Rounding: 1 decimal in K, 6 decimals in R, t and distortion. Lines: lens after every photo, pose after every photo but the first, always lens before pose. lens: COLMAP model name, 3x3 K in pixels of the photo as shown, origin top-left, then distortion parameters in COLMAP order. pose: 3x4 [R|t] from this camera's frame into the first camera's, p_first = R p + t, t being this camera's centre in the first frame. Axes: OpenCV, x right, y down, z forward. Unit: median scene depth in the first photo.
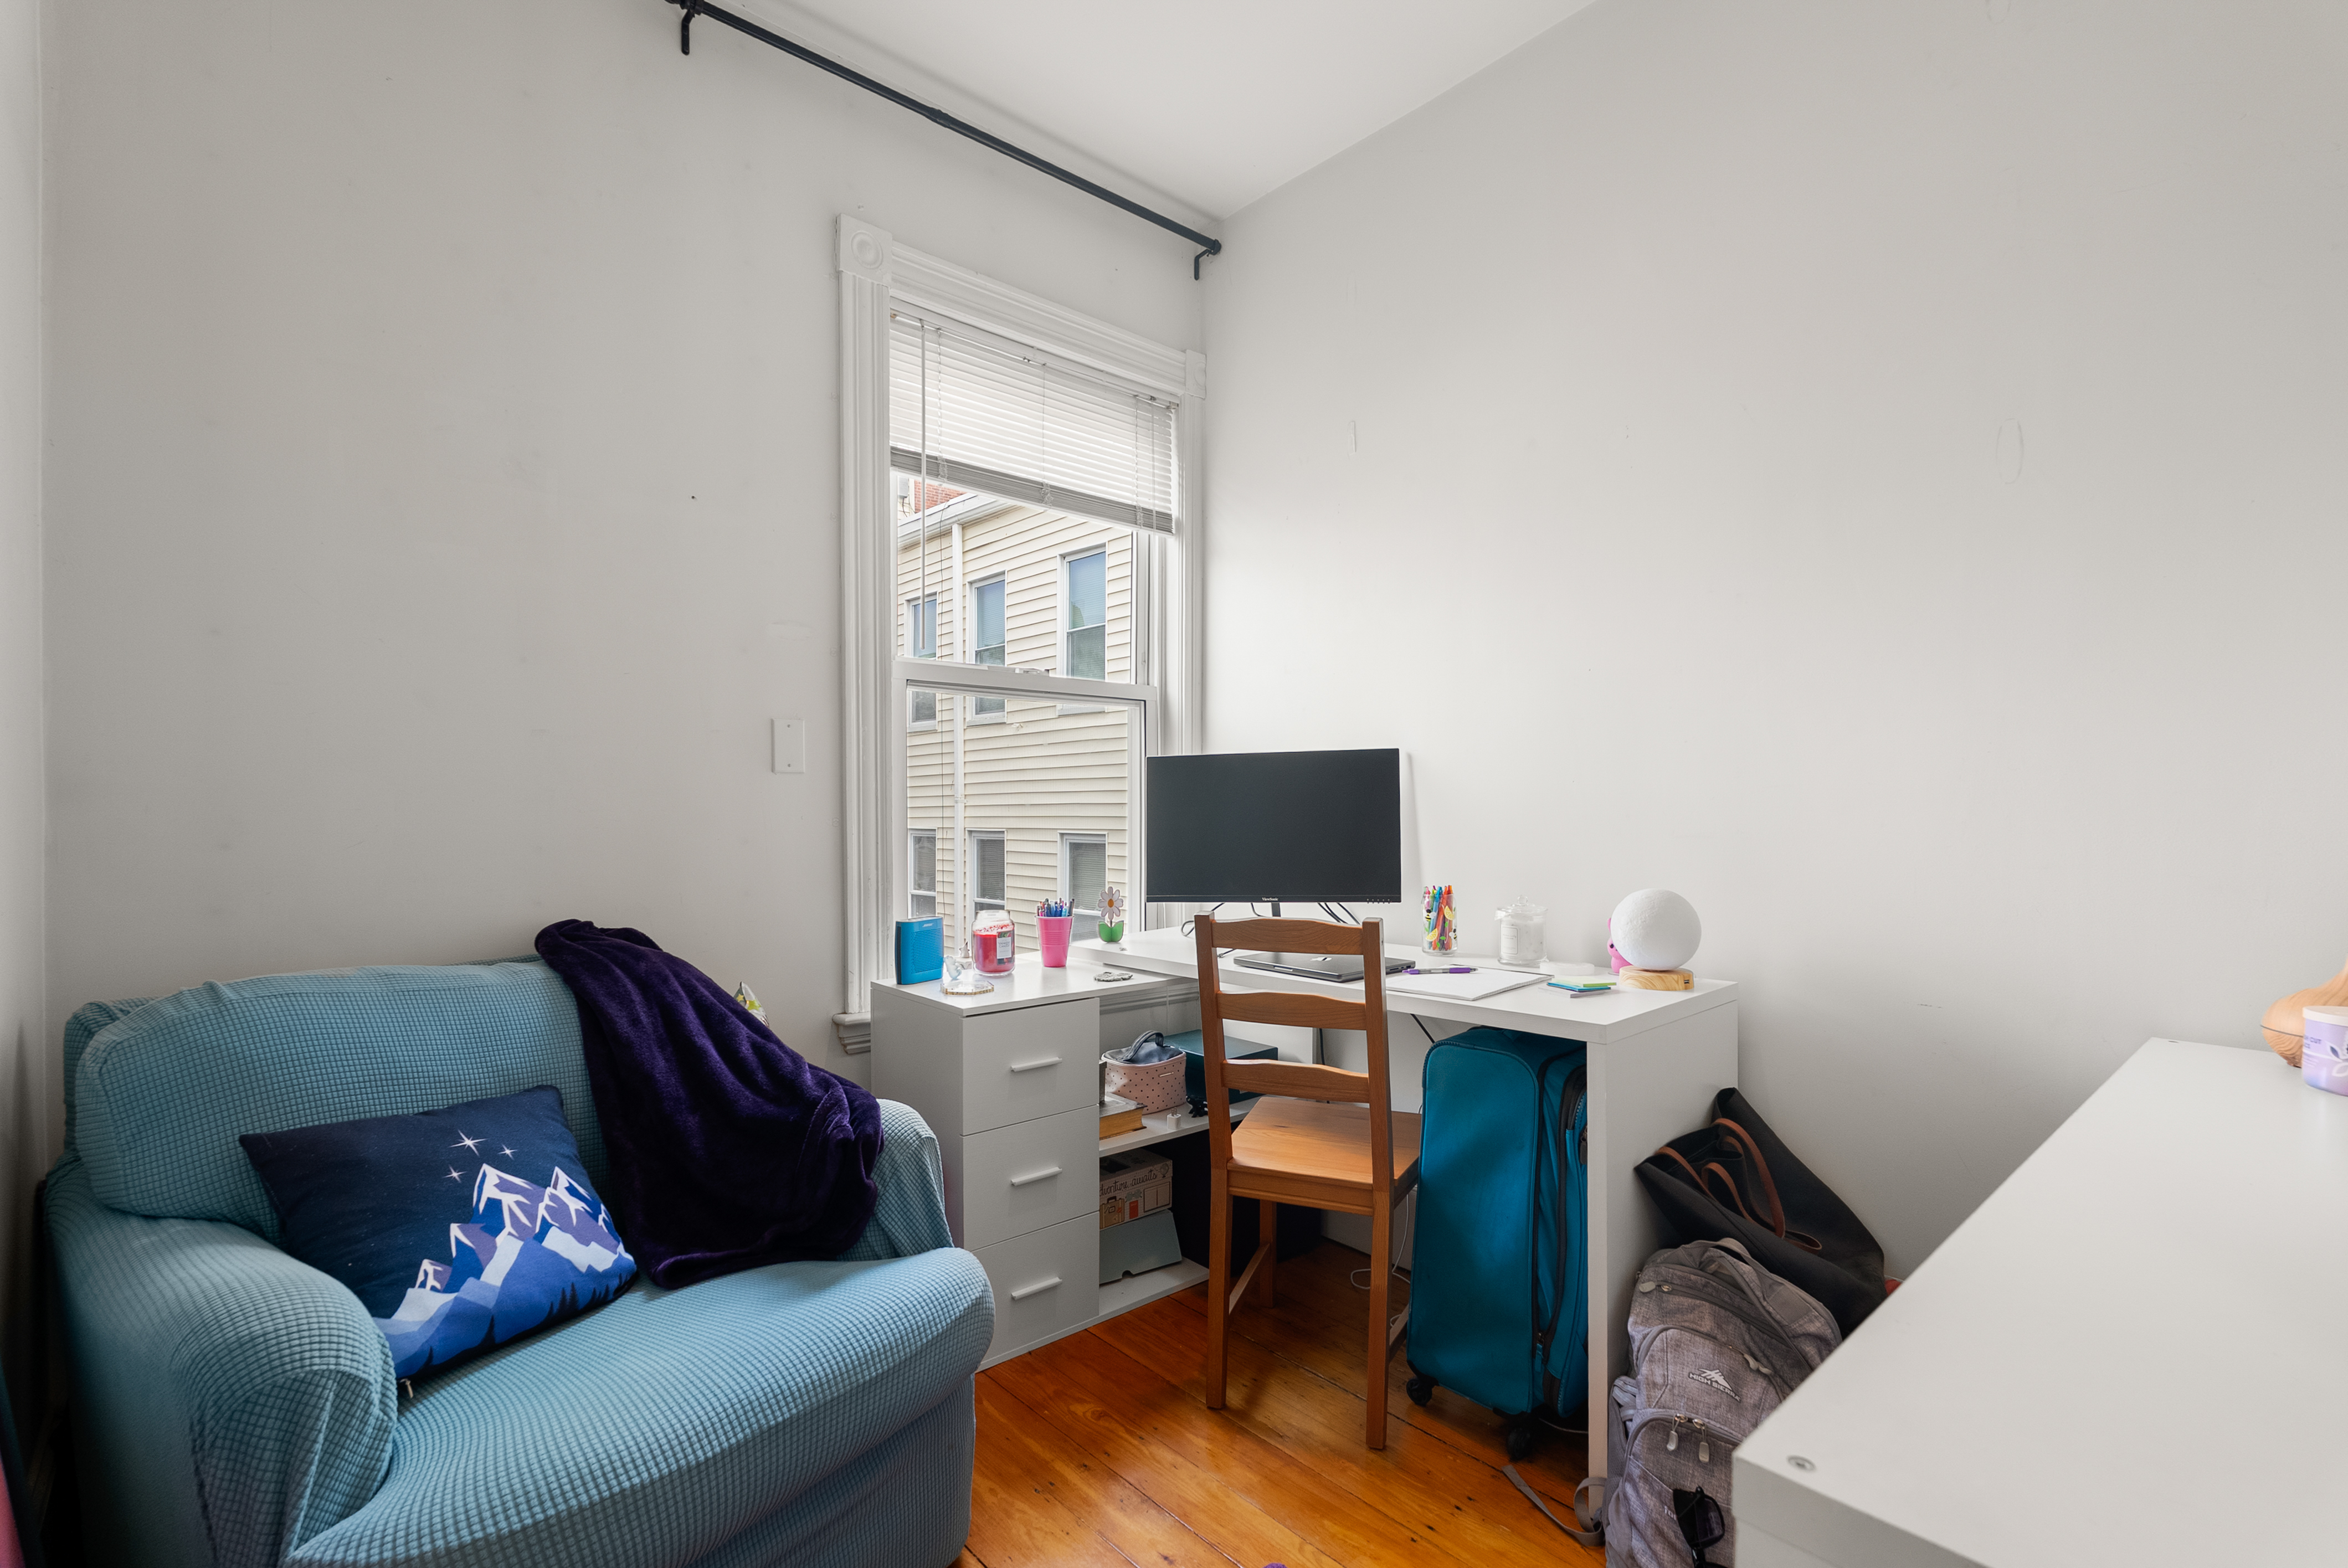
lens RADIAL K [[1053.1, 0, 1167.3], [0, 1053.1, 807.1], [0, 0, 1]] dist [-0.002307, 0.000164]
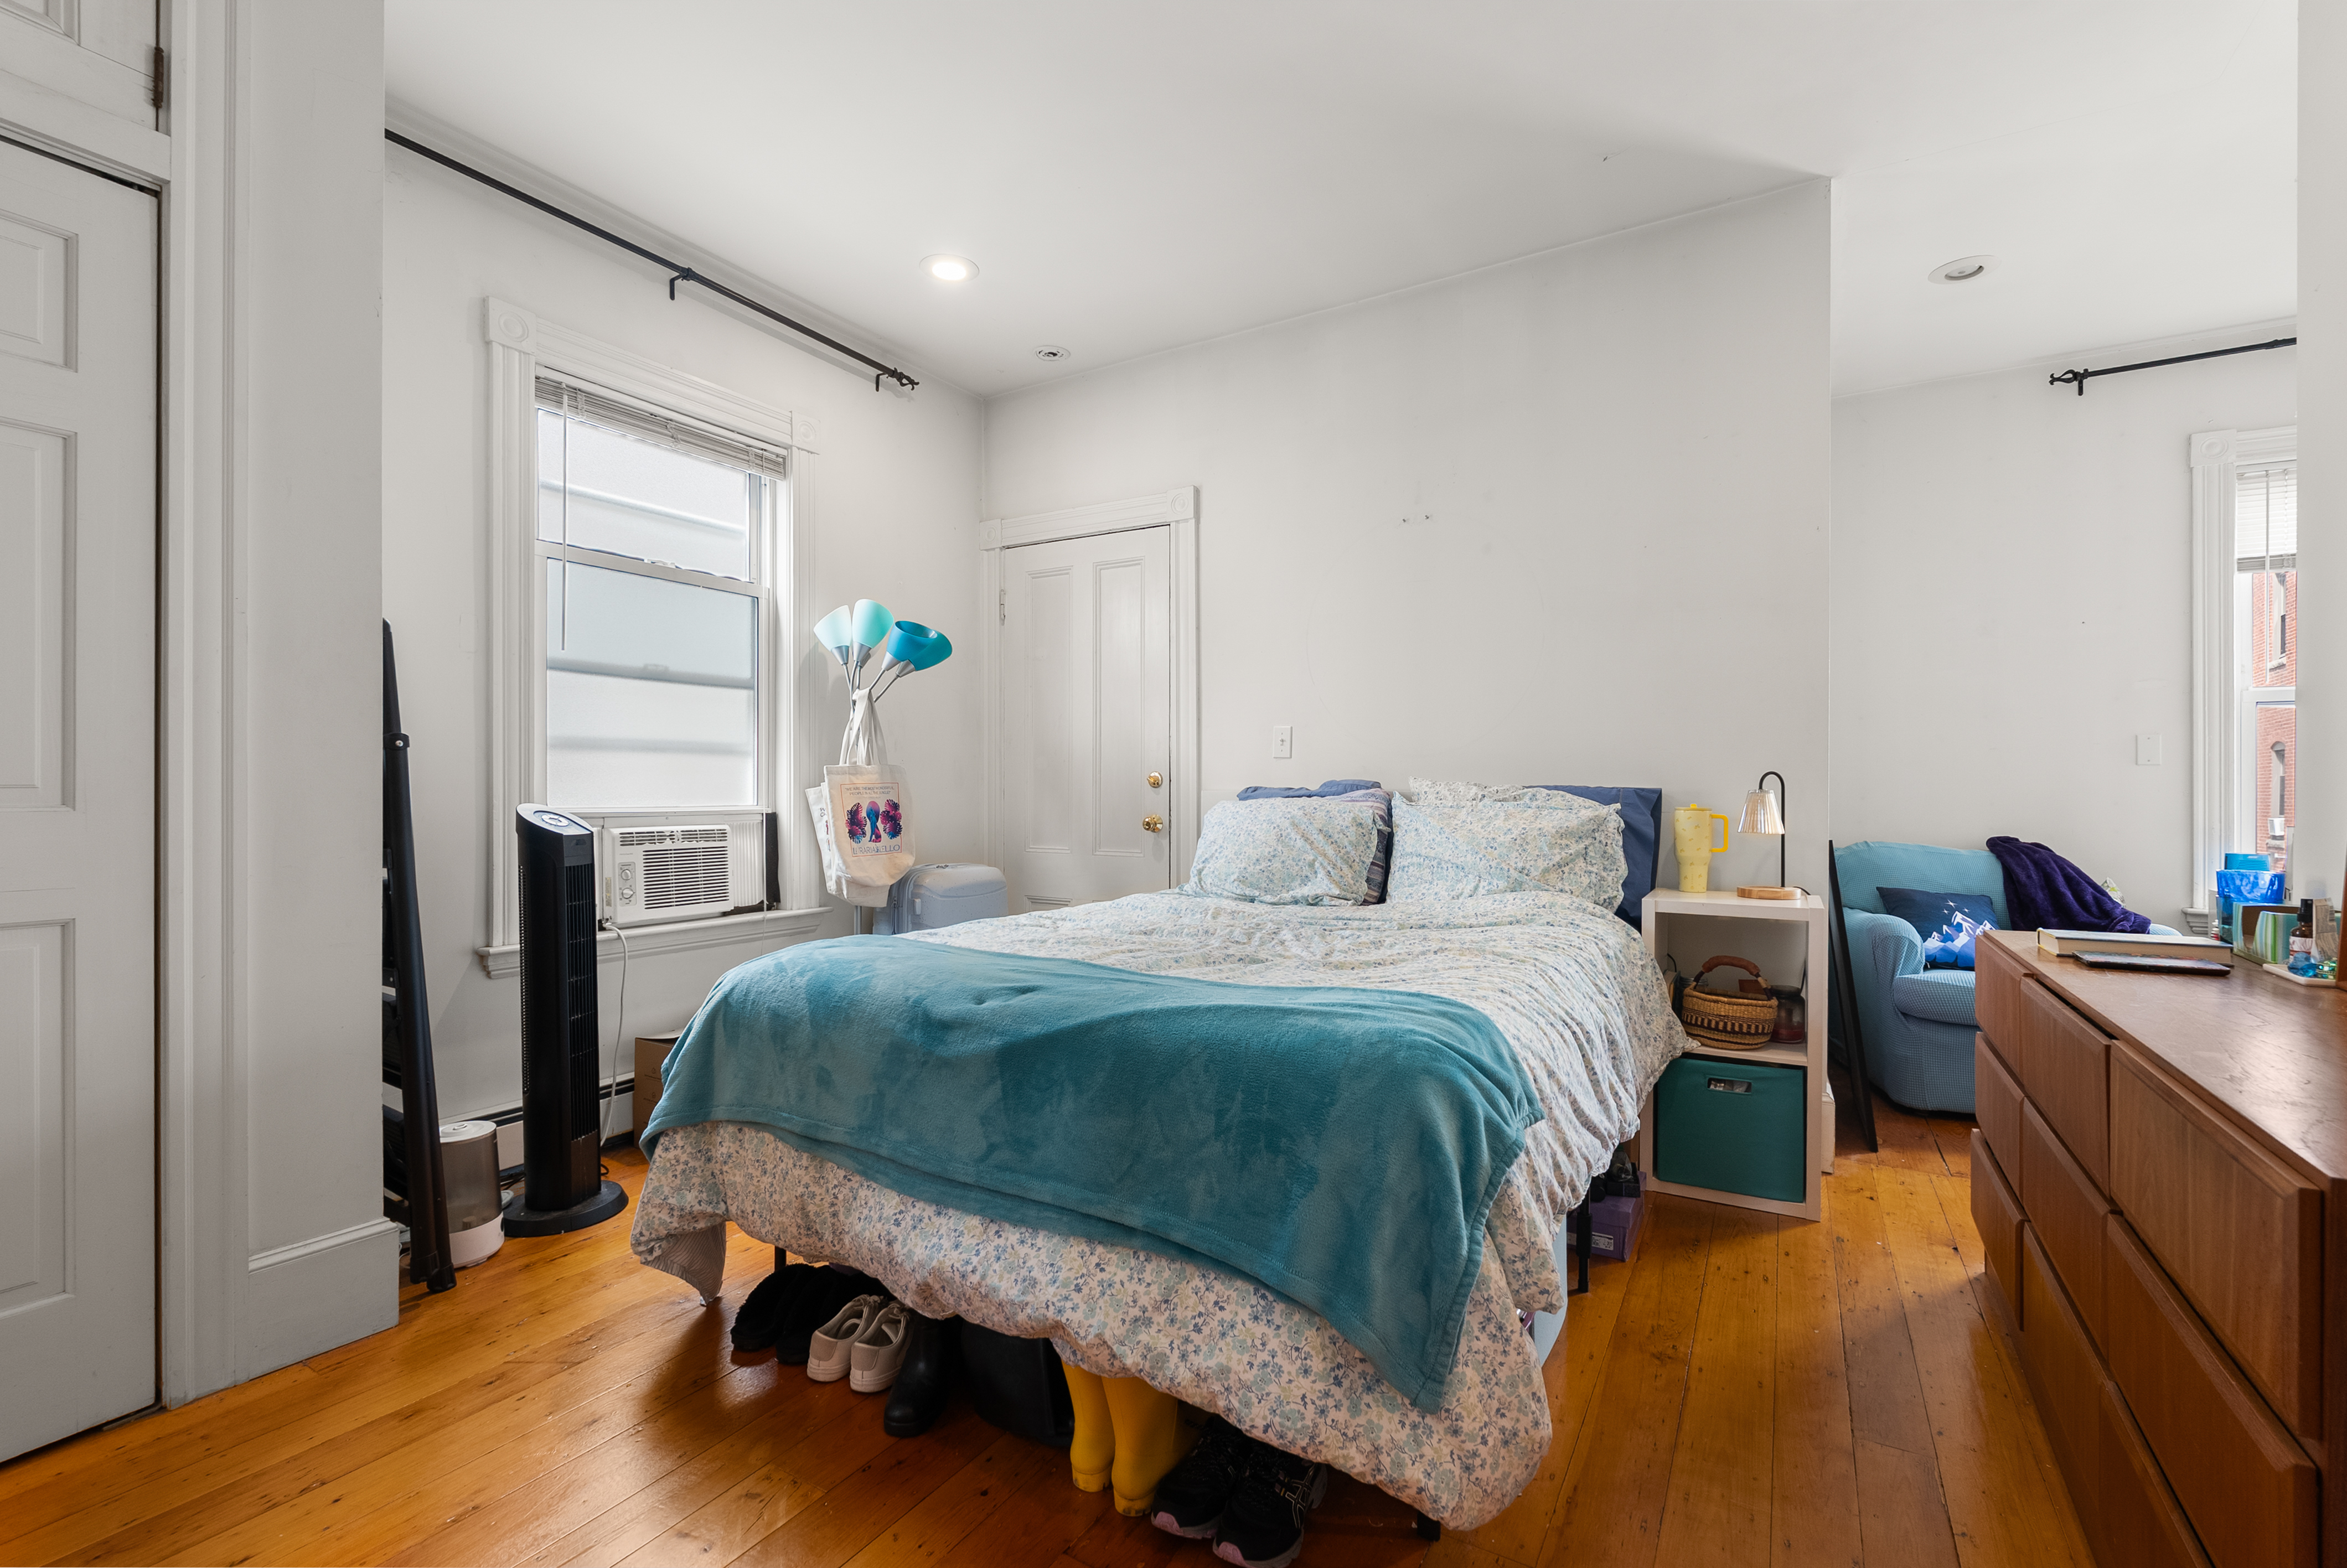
lens RADIAL K [[1052.7, 0, 1165.4], [0, 1052.7, 793.4], [0, 0, 1]] dist [-0.002307, 0.000164]
pose [[0.310273, 0.010375, -0.950591, 1.089860], [-0.007284, 0.999937, 0.008536, 0.016074], [0.950619, 0.004275, 0.310329, -1.506205]]
